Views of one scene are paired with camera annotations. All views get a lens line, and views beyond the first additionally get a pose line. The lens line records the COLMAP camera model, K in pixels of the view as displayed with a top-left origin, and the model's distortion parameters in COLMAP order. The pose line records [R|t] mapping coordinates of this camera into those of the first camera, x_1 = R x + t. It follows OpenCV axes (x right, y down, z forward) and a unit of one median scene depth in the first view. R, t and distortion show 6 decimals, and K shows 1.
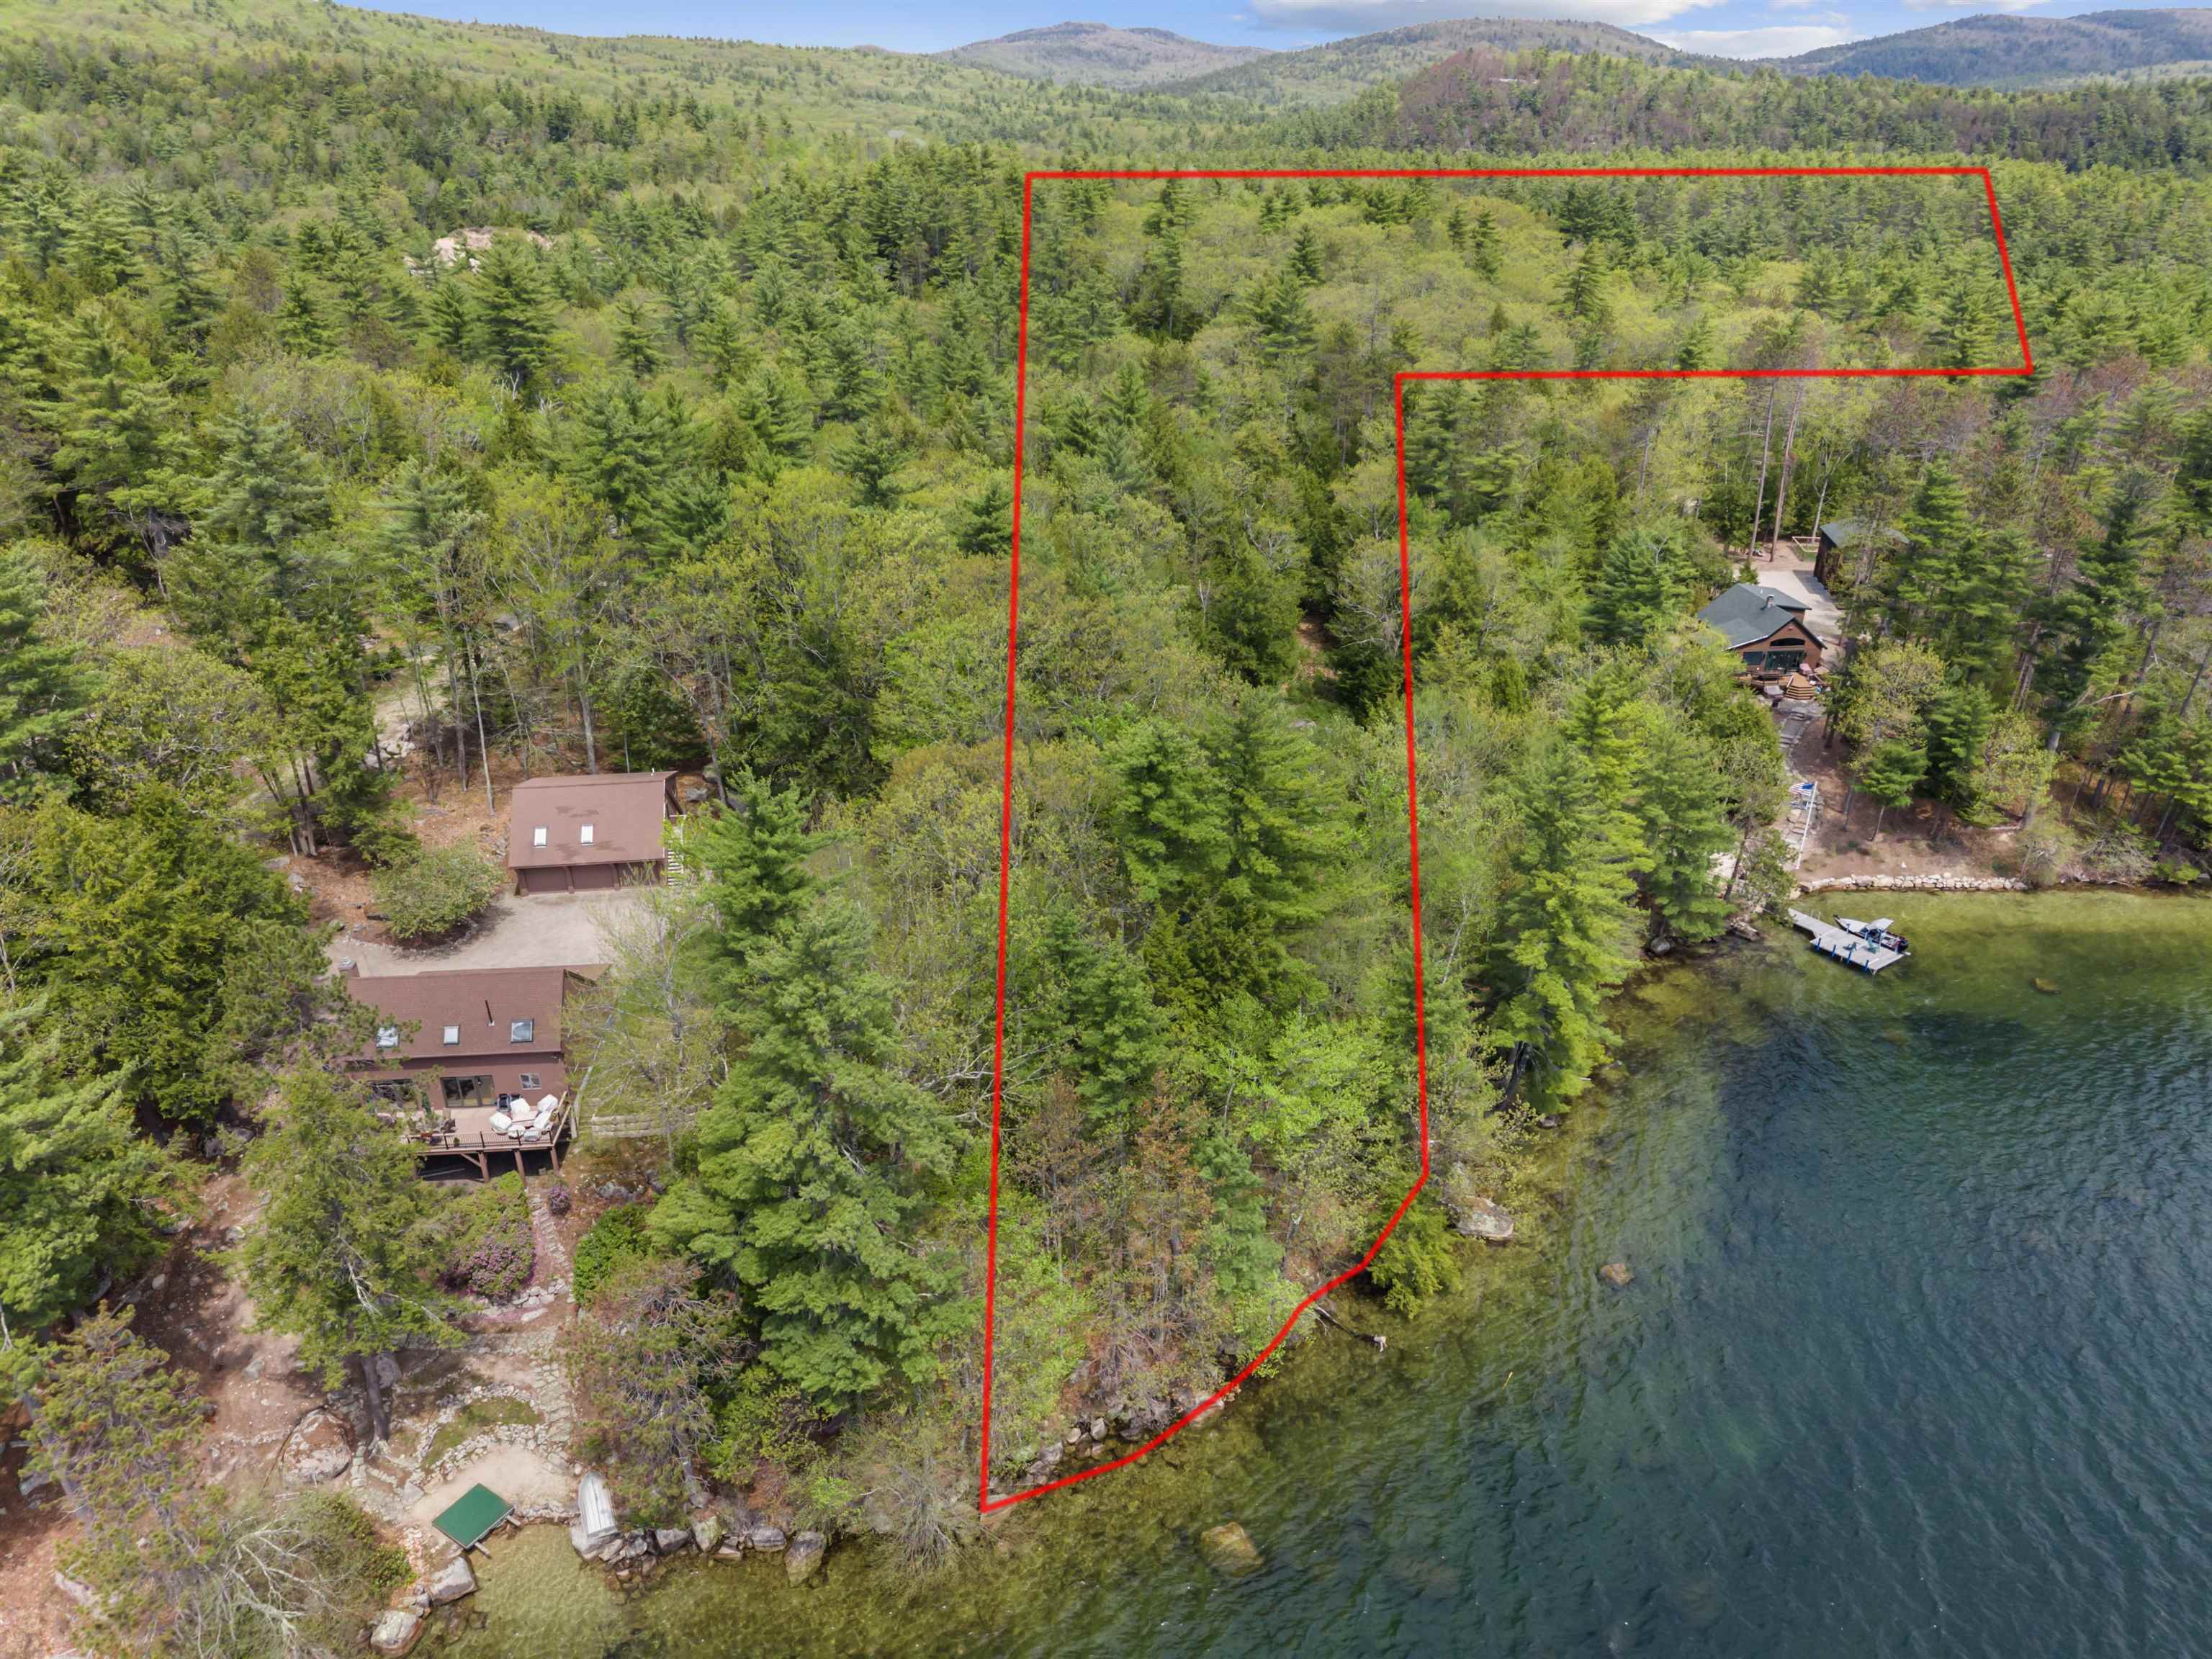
lens RADIAL K [[1480.1, 0, 1103.5], [0, 1480.1, 835.1], [0, 0, 1]] dist [0.008870, -0.004374]
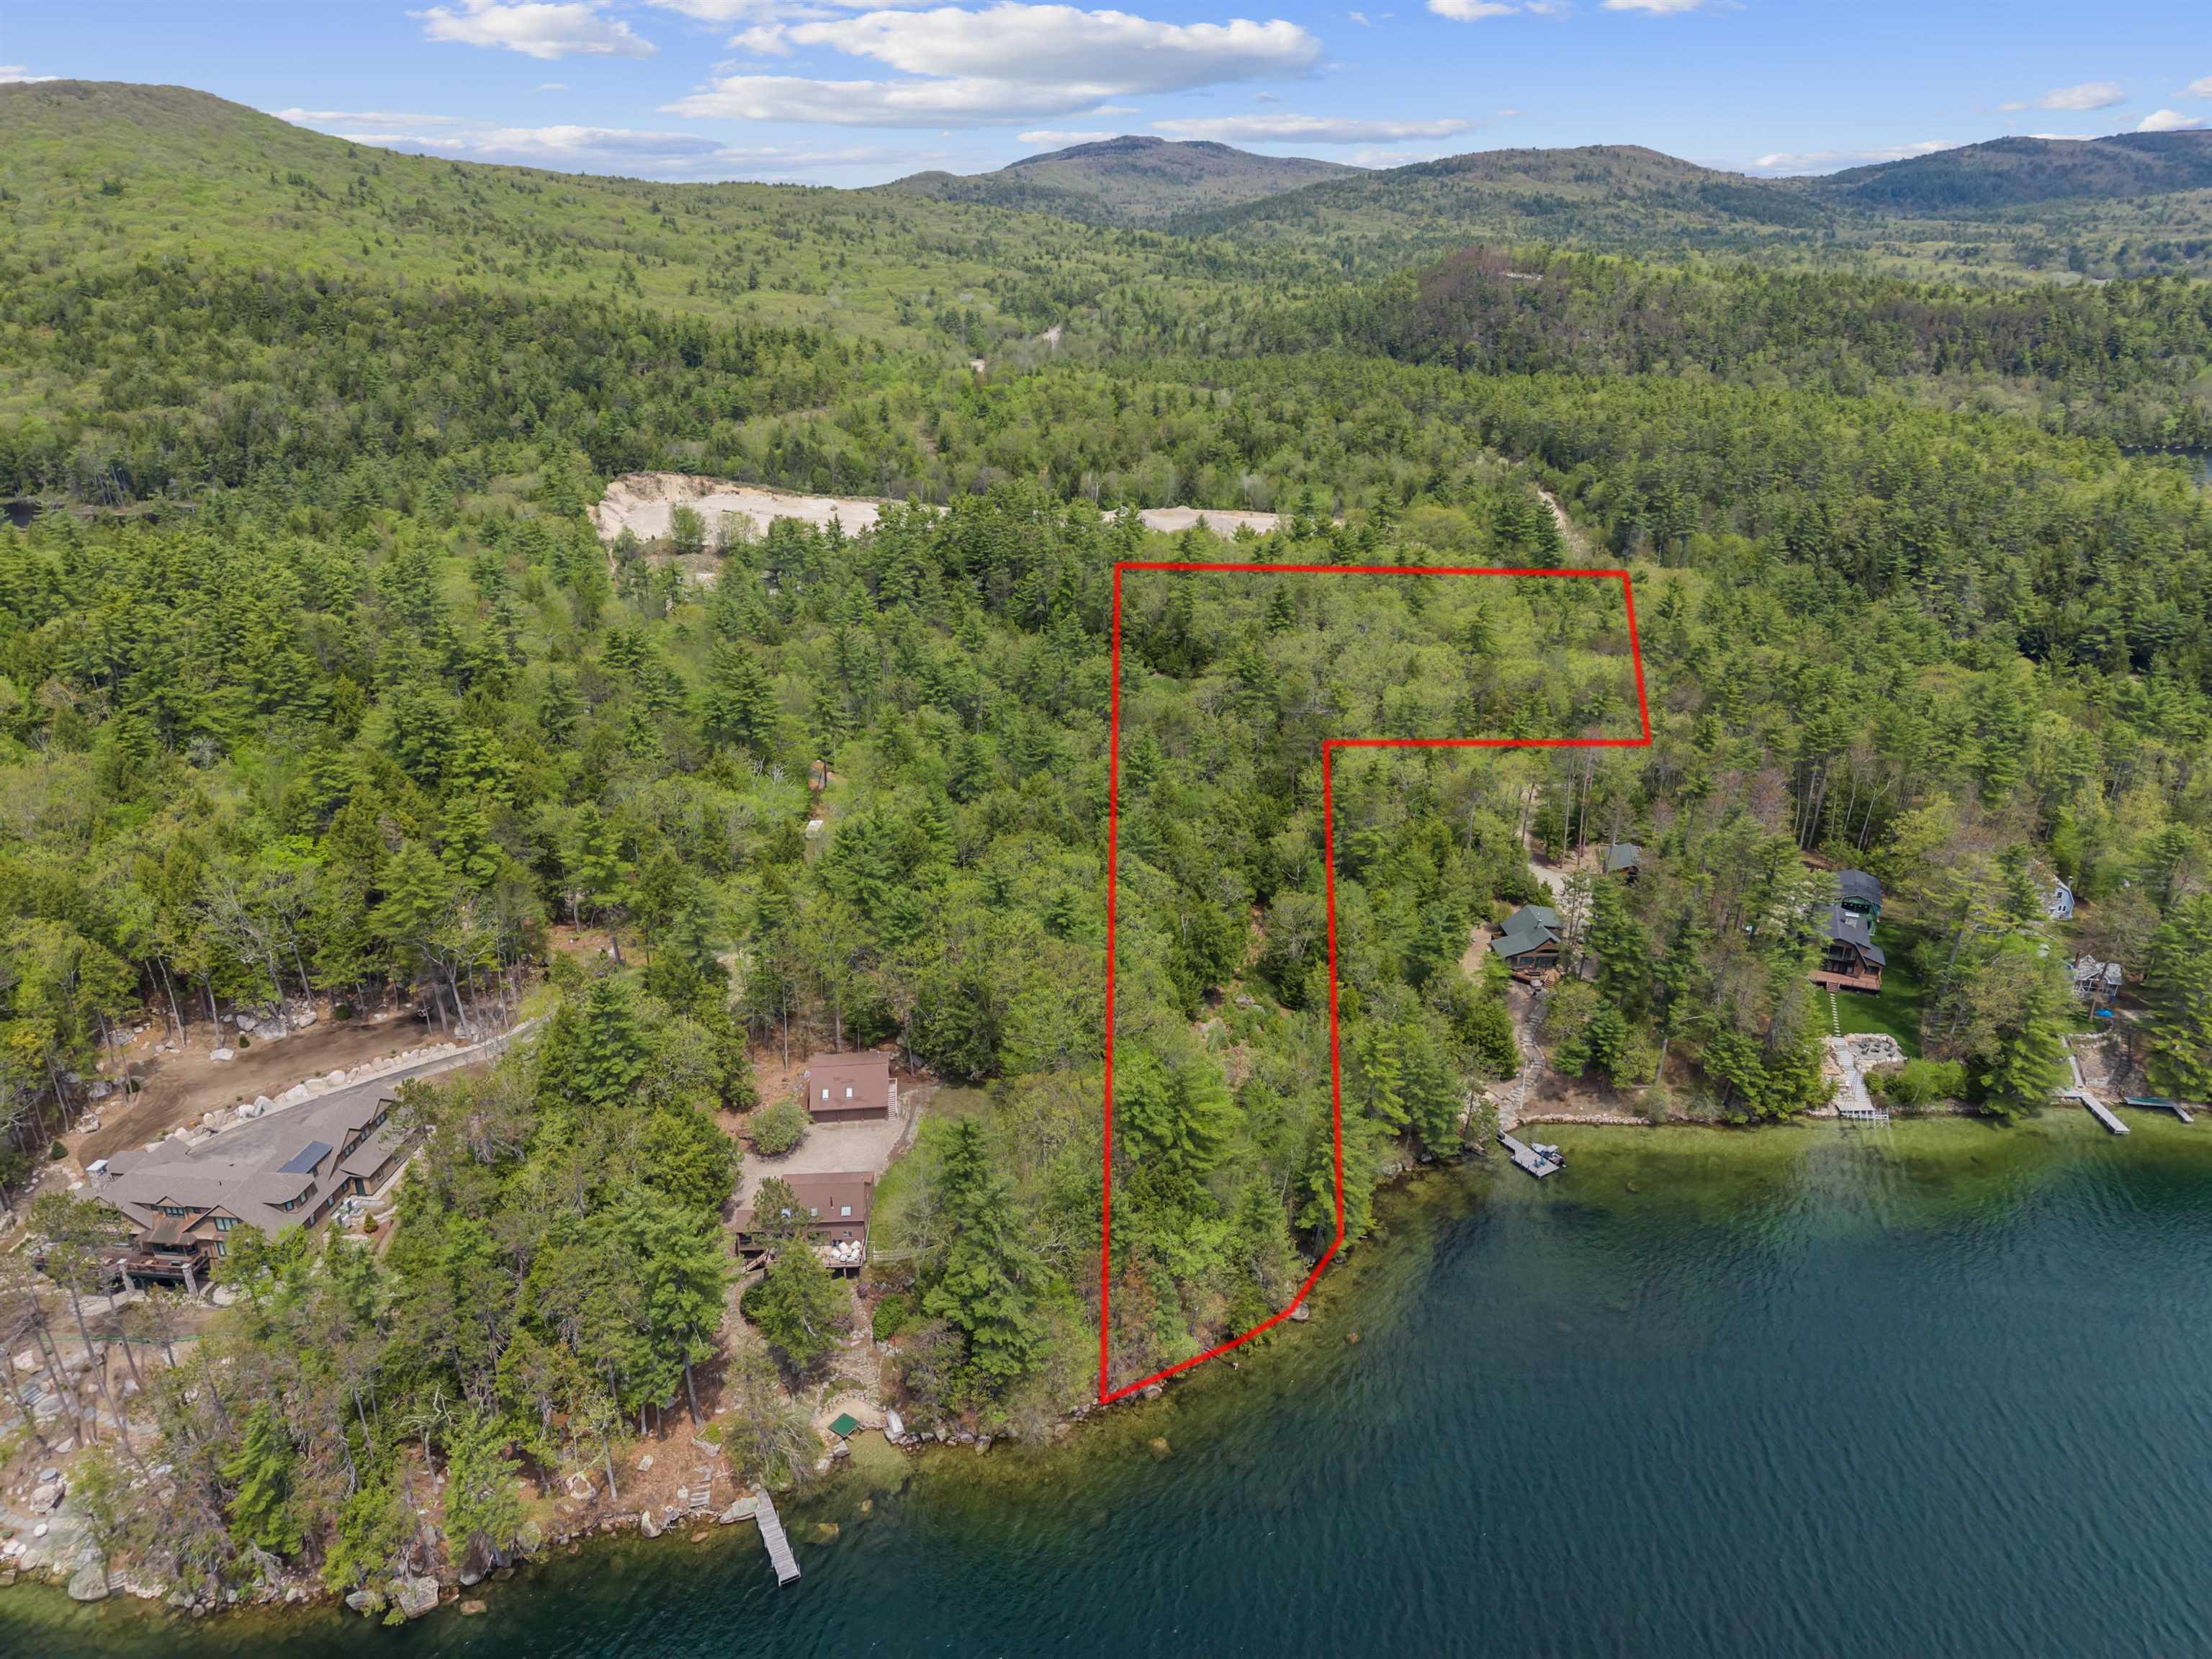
lens RADIAL K [[1480.1, 0, 1103.5], [0, 1480.1, 835.1], [0, 0, 1]] dist [0.008870, -0.004374]
pose [[0.999400, 0.014356, -0.031521, 0.032985], [-0.015842, 0.998749, -0.047423, -0.229349], [0.030800, 0.047894, 0.998377, -0.843665]]
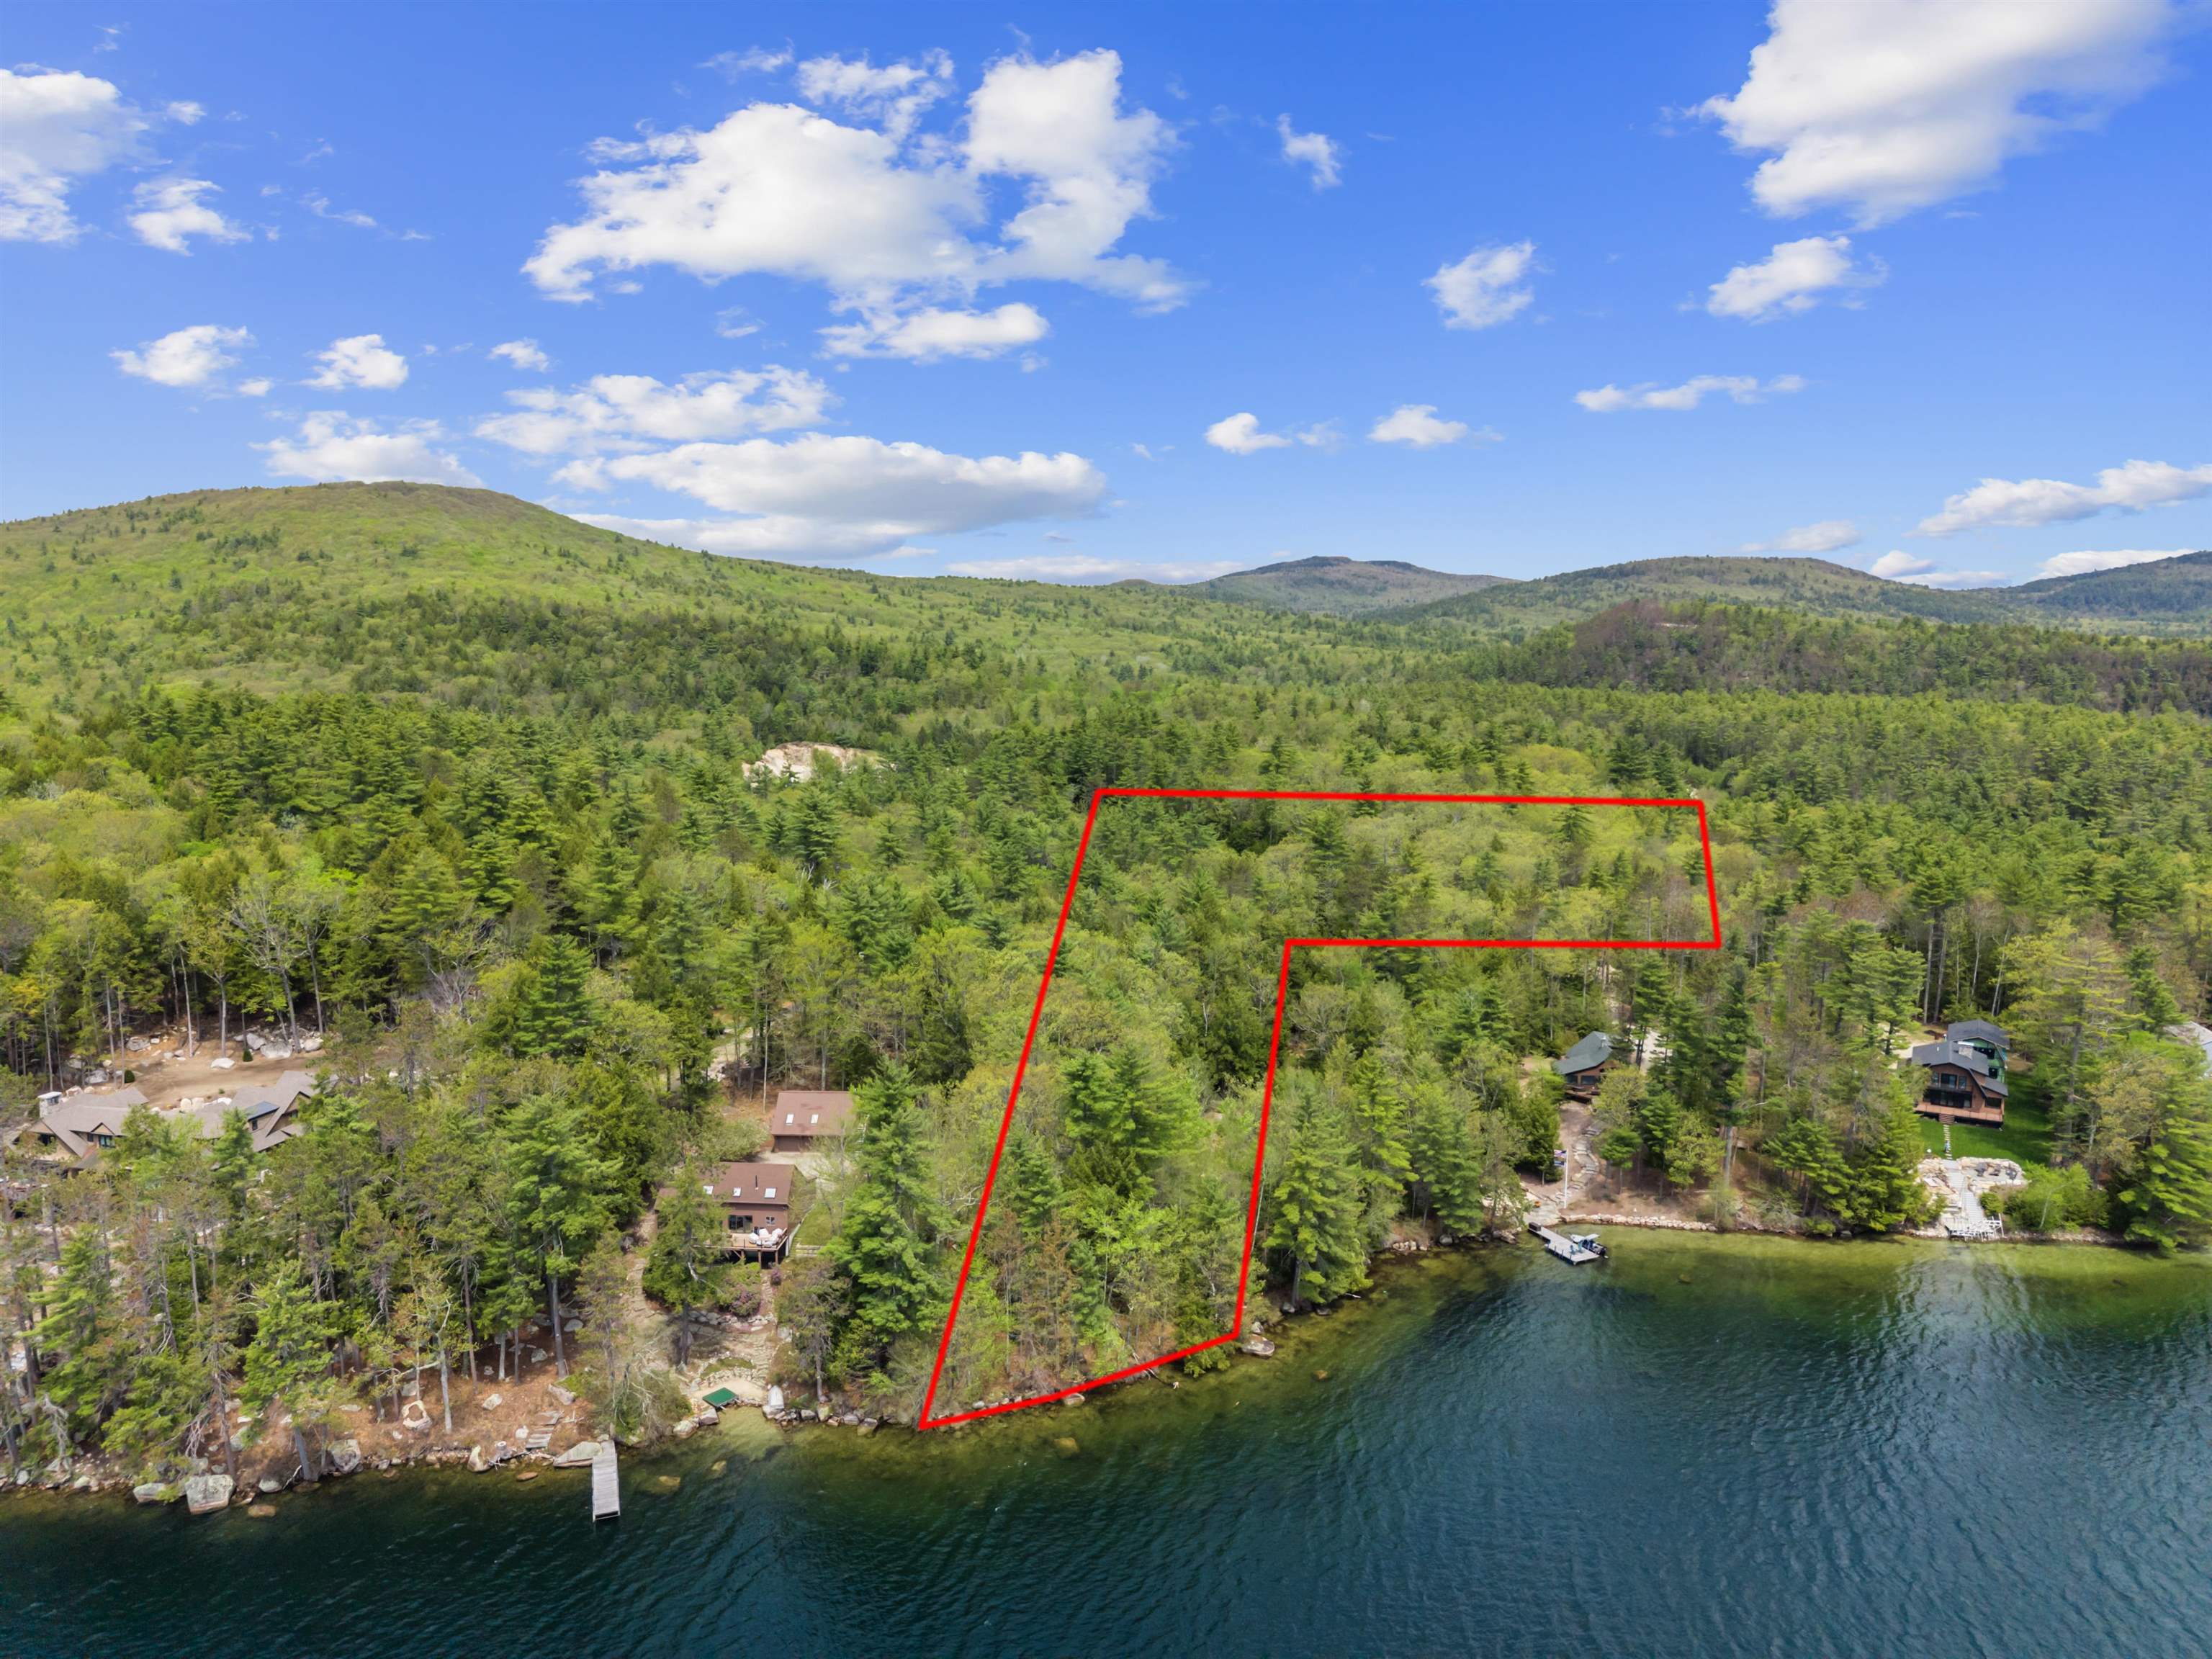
lens RADIAL K [[1480.1, 0, 1103.5], [0, 1480.1, 835.1], [0, 0, 1]] dist [0.008870, -0.004374]
pose [[0.986162, 0.030052, -0.163039, 0.261458], [-0.078473, 0.950902, -0.299378, 0.168429], [0.146037, 0.308029, 0.940102, -0.694161]]
